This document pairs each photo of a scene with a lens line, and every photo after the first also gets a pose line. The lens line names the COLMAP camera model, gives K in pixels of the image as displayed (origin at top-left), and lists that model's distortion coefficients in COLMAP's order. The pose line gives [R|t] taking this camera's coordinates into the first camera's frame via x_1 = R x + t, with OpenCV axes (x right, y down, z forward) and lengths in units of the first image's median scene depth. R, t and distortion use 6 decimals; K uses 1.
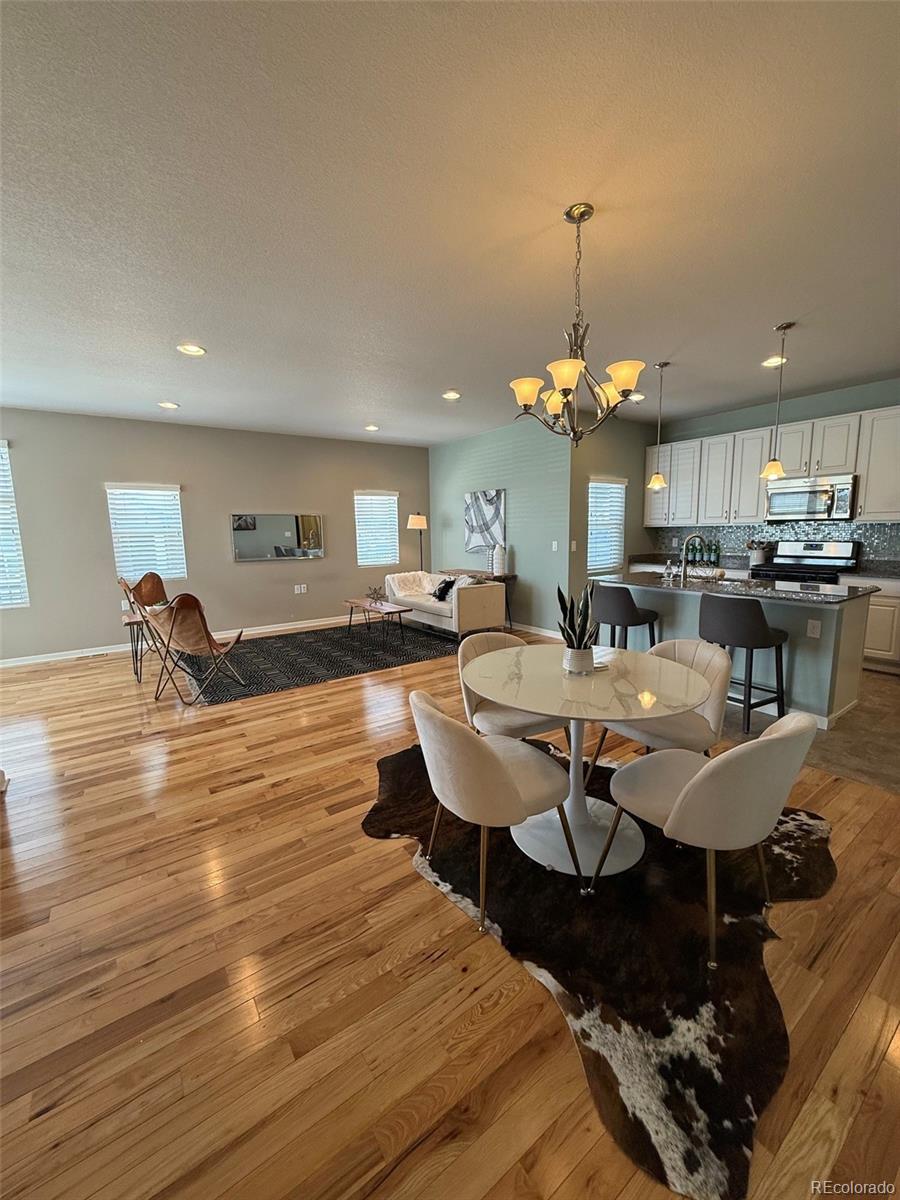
lens RADIAL K [[474.5, 0, 452.0], [0, 474.5, 596.5], [0, 0, 1]] dist [-0.001159, -0.000048]
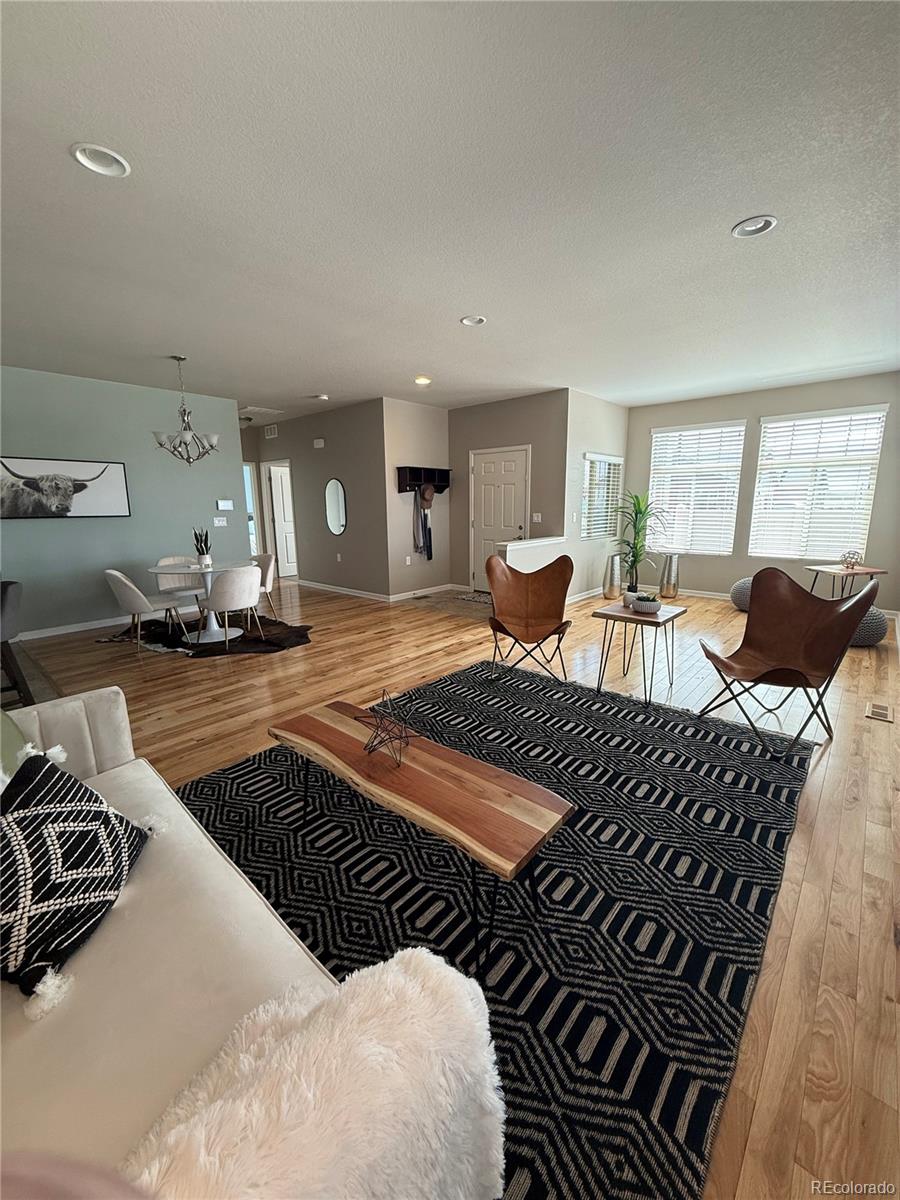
lens RADIAL K [[474.5, 0, 452.0], [0, 474.5, 596.5], [0, 0, 1]] dist [-0.001159, -0.000048]
pose [[-0.974349, 0.072361, -0.213093, -0.147341], [-0.002406, 0.943492, 0.331386, -0.180277], [0.225031, 0.323399, -0.919116, 1.303346]]
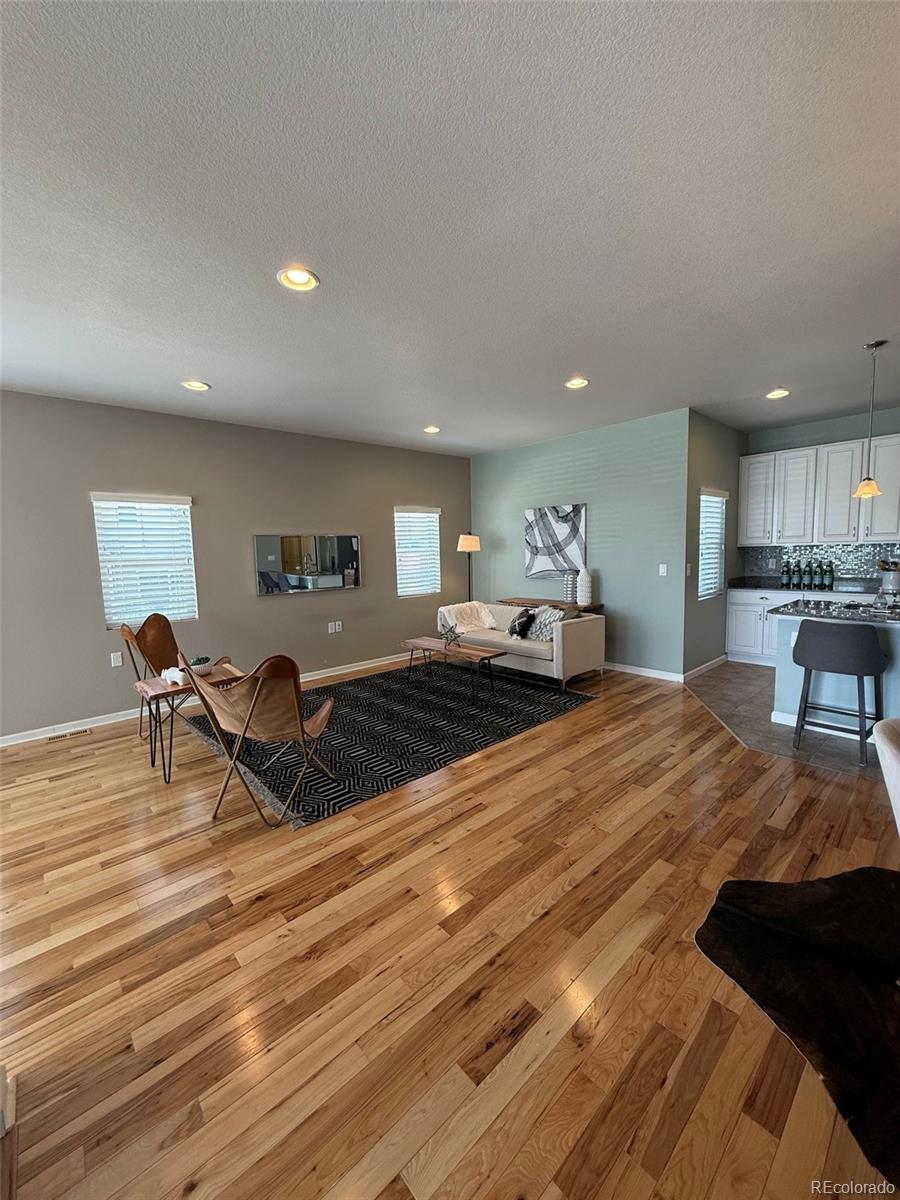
lens RADIAL K [[474.5, 0, 452.0], [0, 474.5, 596.5], [0, 0, 1]] dist [-0.001159, -0.000048]
pose [[0.993321, -0.020930, 0.113473, -0.258432], [0.026127, 0.998667, -0.044514, -0.032596], [-0.112390, 0.047182, 0.992543, 0.216546]]
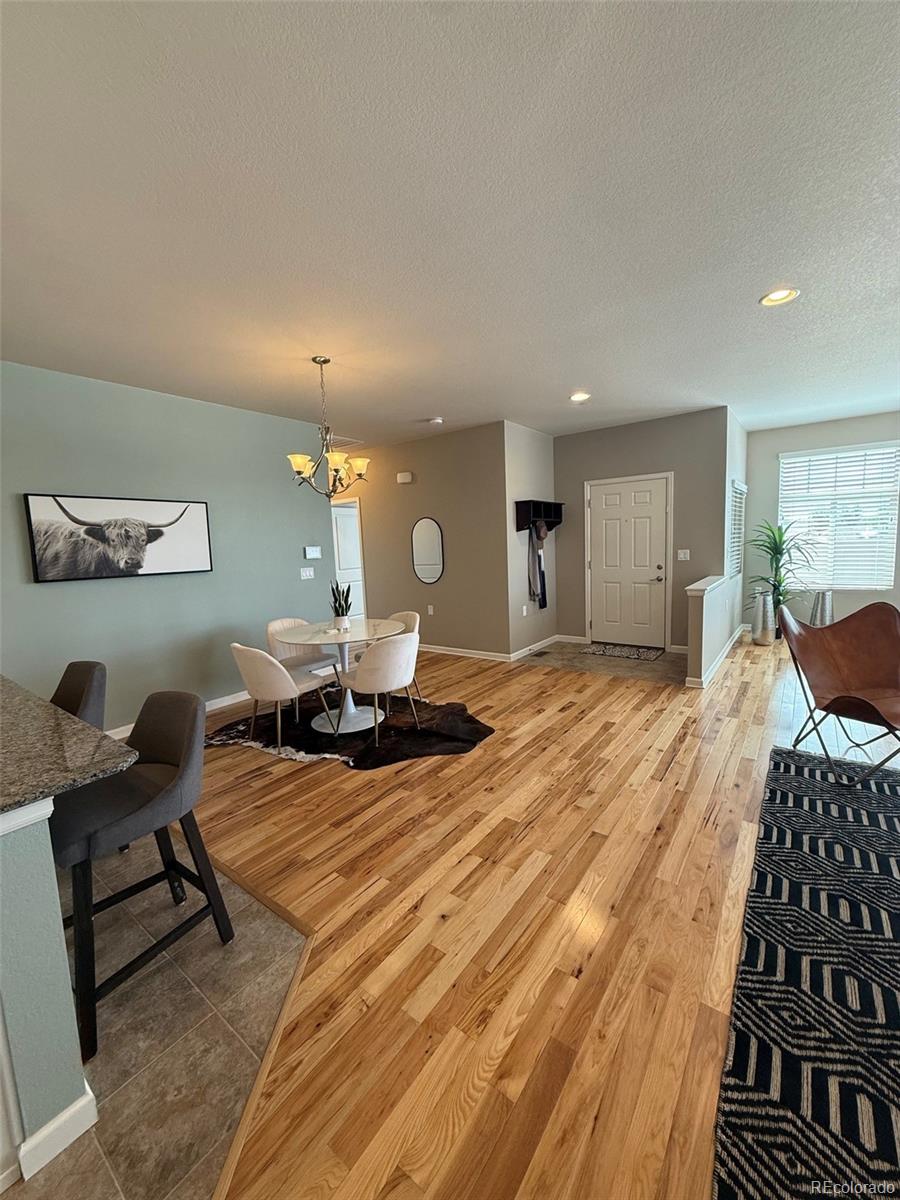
lens RADIAL K [[474.5, 0, 452.0], [0, 474.5, 596.5], [0, 0, 1]] dist [-0.001159, -0.000048]
pose [[-0.950379, 0.093751, -0.296631, 0.143174], [0.016505, 0.967363, 0.252856, -0.154222], [0.310656, 0.235413, -0.920909, 1.016770]]
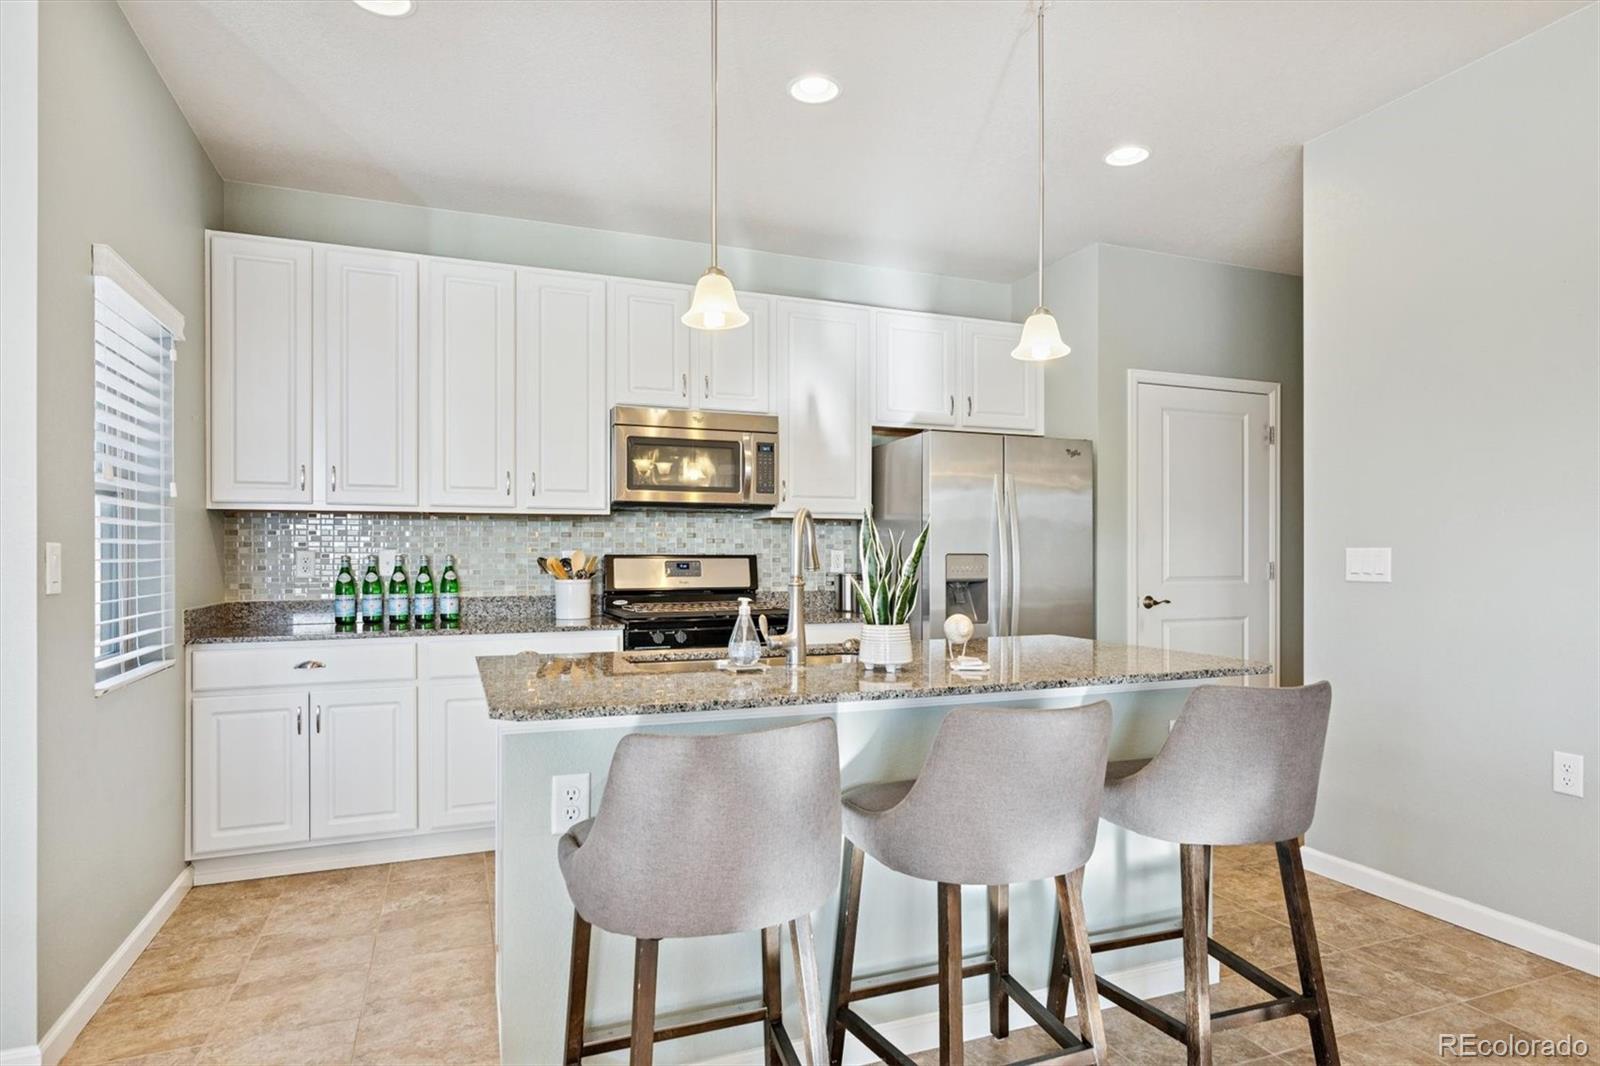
lens RADIAL K [[903.4, 0, 799.9], [0, 903.4, 548.3], [0, 0, 1]] dist [0.000331, 0.000135]
pose [[0.232268, 0.016913, 0.972505, -0.031845], [0.132544, 0.989972, -0.048873, -0.059853], [-0.963578, 0.140251, 0.227698, 0.630639]]
